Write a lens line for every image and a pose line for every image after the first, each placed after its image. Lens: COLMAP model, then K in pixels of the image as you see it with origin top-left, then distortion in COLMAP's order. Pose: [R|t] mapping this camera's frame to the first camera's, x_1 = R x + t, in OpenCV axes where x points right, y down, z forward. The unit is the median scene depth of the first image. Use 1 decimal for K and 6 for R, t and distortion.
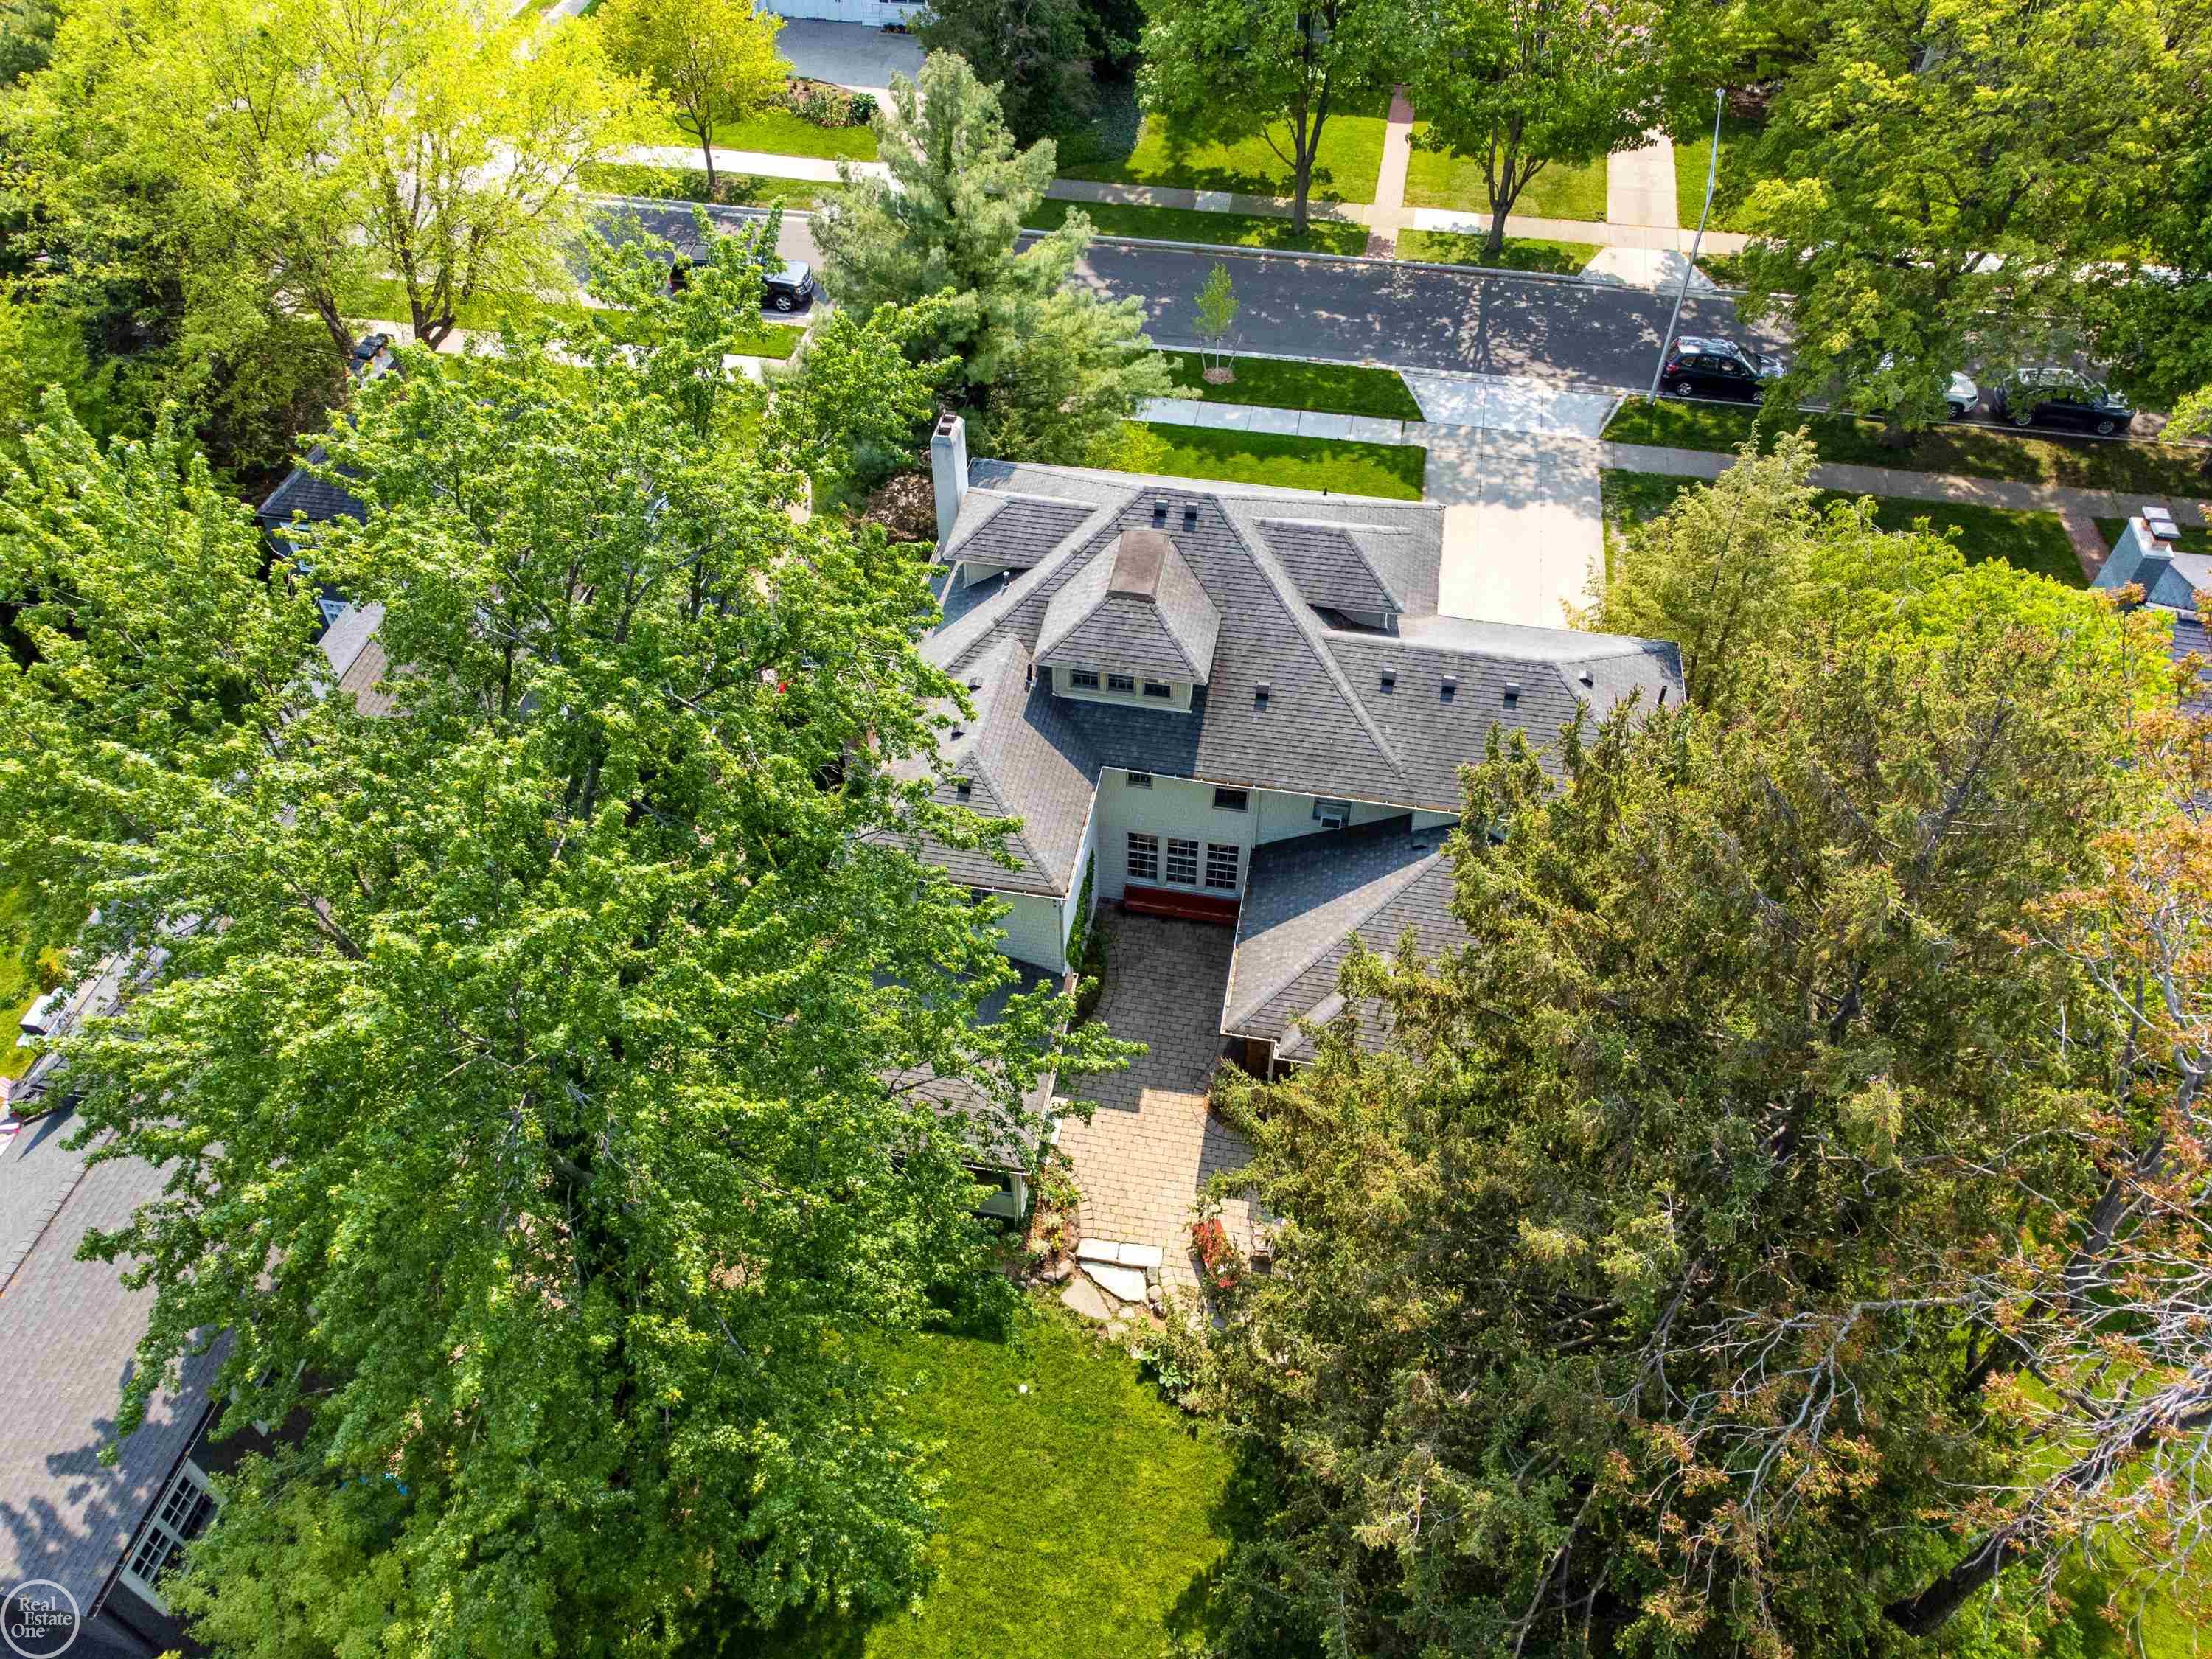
lens RADIAL K [[1612.6, 0, 1106.0], [0, 1612.6, 829.5], [0, 0, 1]] dist [0.003449, 0.002496]
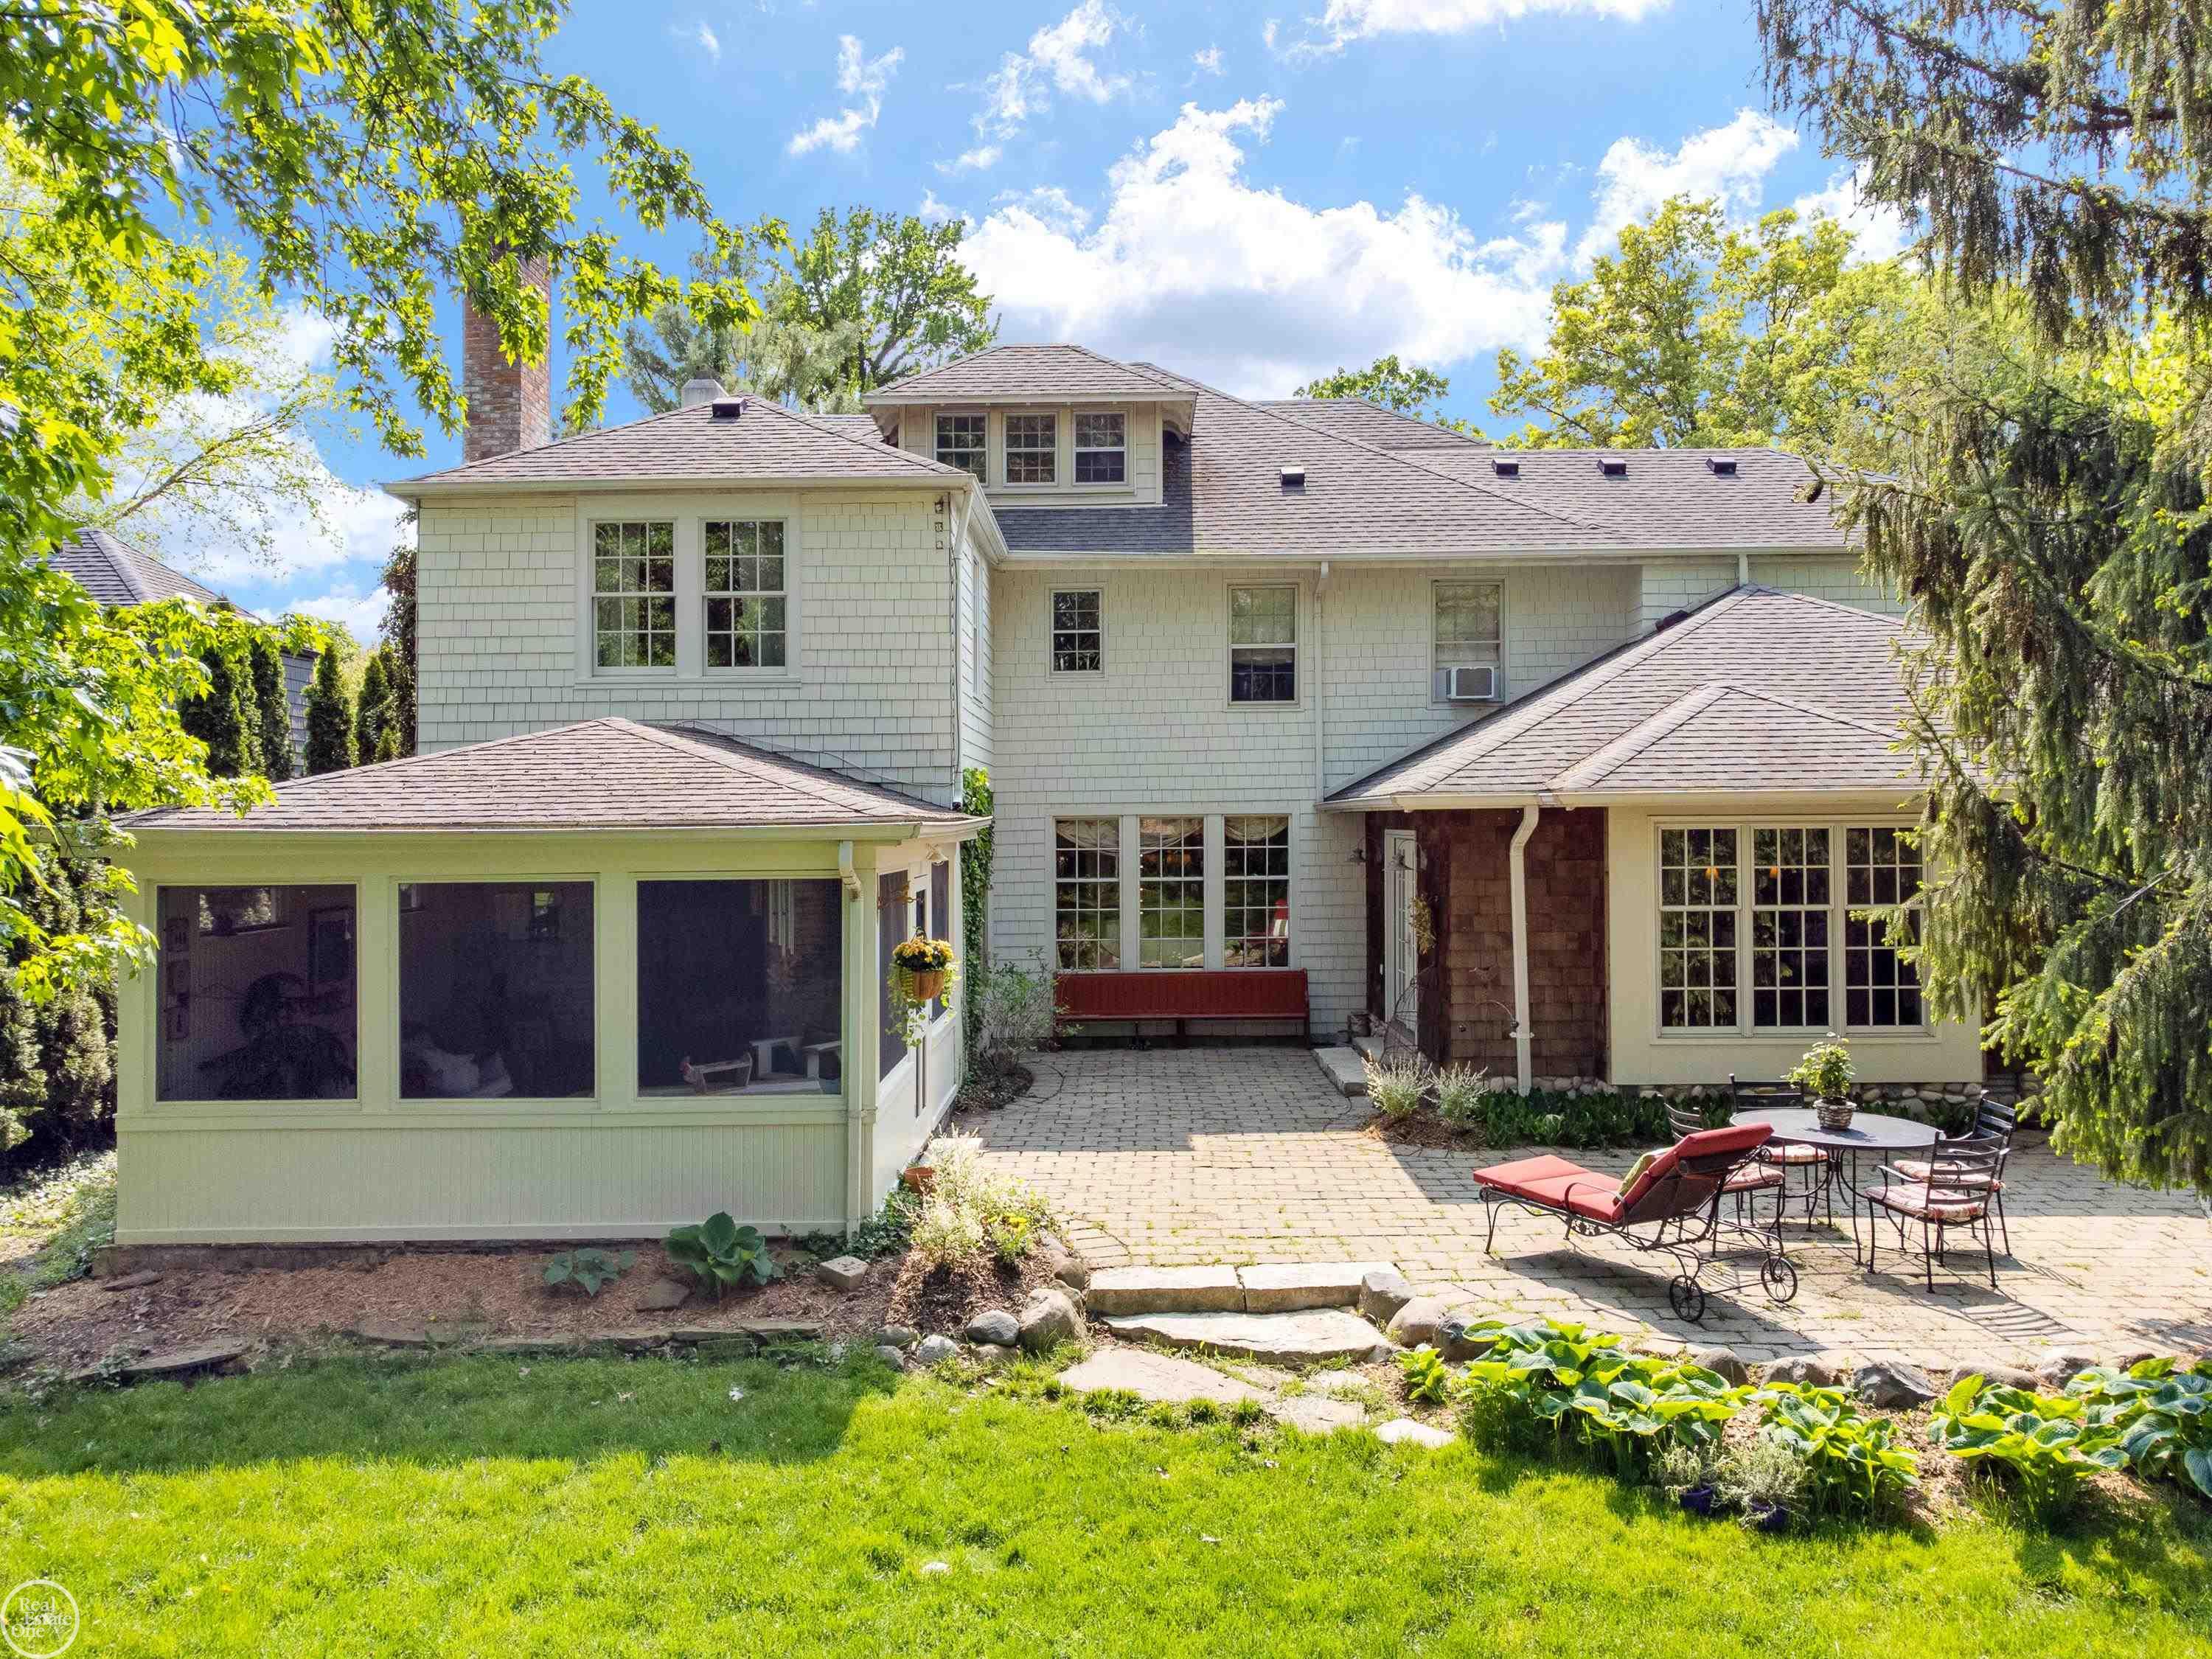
lens RADIAL K [[1612.6, 0, 1106.0], [0, 1612.6, 829.5], [0, 0, 1]] dist [0.003449, 0.002496]
pose [[0.987025, -0.011172, 0.160175, -0.056322], [0.122632, 0.696389, -0.707109, 0.399164], [-0.103645, 0.717577, 0.688724, 0.769608]]
